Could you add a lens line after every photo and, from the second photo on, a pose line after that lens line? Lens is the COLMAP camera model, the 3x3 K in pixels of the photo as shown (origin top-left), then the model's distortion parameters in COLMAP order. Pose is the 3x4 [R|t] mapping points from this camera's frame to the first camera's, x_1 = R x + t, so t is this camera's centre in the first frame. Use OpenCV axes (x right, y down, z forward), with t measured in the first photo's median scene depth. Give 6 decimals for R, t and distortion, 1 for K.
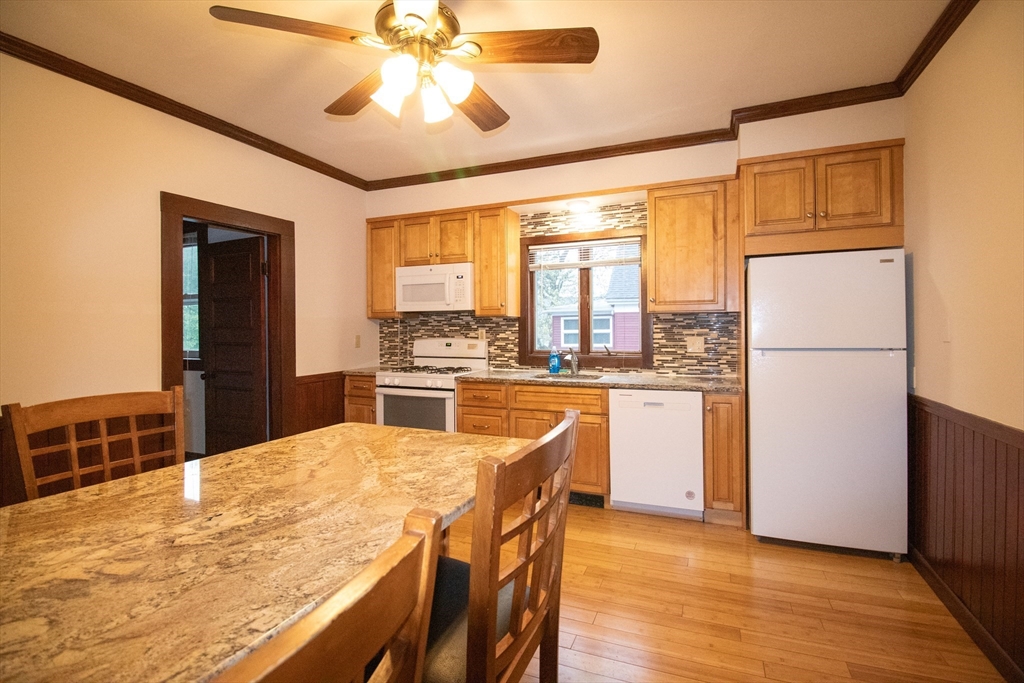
lens RADIAL K [[478.3, 0, 513.2], [0, 478.3, 336.8], [0, 0, 1]] dist [-0.001201, -0.000874]
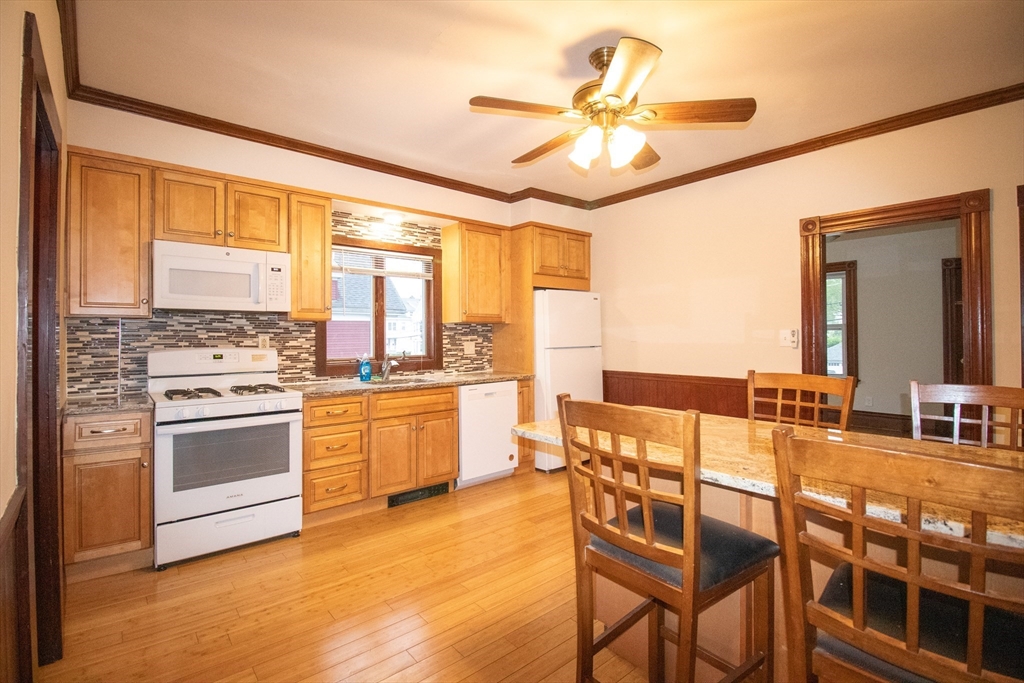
lens RADIAL K [[478.3, 0, 511.6], [0, 478.3, 336.4], [0, 0, 1]] dist [-0.001201, -0.000874]
pose [[0.441270, 0.003523, 0.897367, -0.646172], [0.018280, 0.999749, -0.012914, 0.003437], [-0.897188, 0.022103, 0.441095, 0.298333]]
